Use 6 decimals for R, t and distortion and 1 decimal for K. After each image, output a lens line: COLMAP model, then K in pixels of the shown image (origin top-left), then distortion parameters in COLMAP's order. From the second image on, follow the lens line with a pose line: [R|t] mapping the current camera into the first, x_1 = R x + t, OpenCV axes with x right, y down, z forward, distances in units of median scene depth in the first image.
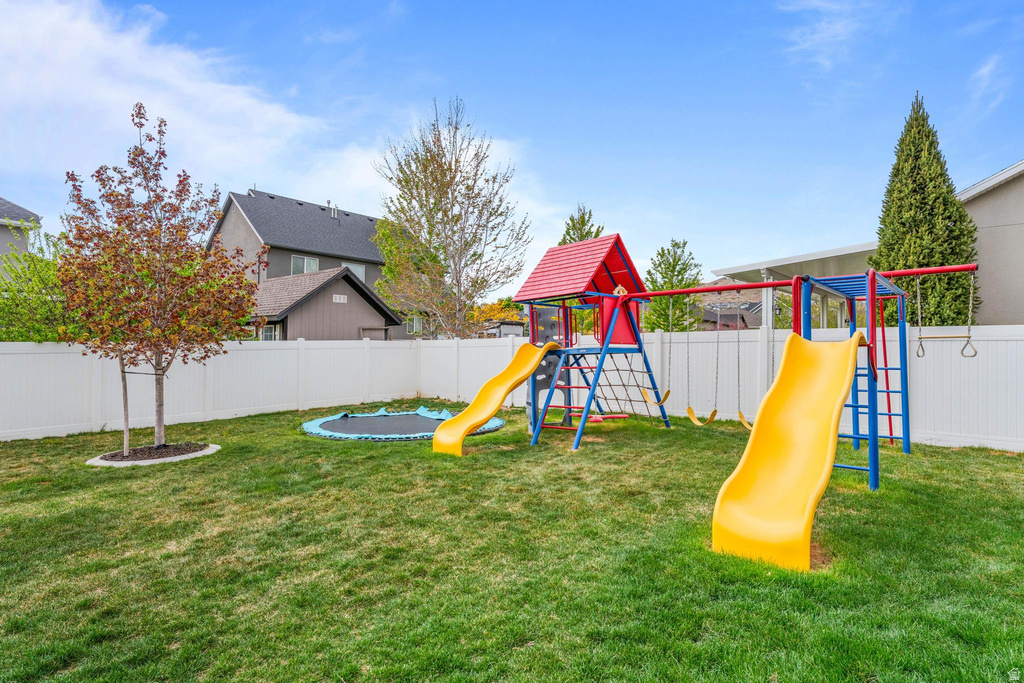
lens RADIAL K [[524.3, 0, 509.1], [0, 524.3, 340.2], [0, 0, 1]] dist [-0.002739, -0.000356]
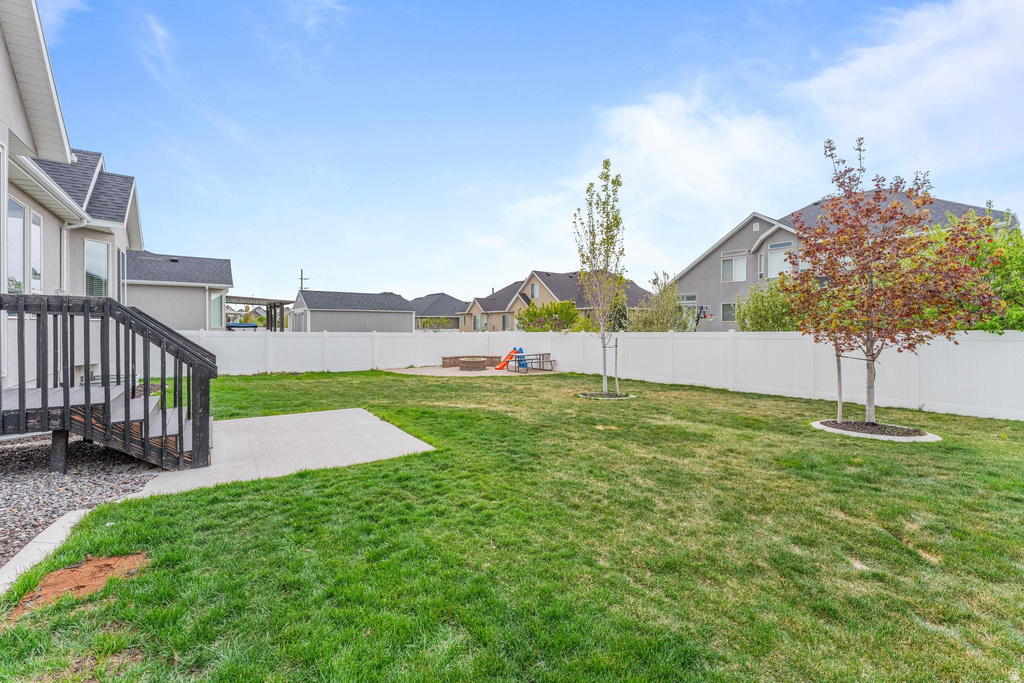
lens RADIAL K [[419.1, 0, 511.5], [0, 419.1, 329.0], [0, 0, 1]] dist [-0.000034, -0.000007]
pose [[-0.222850, -0.011044, -0.974790, 0.412079], [0.012999, 0.999813, -0.014299, 0.001018], [0.974766, -0.015858, -0.222664, 0.468645]]
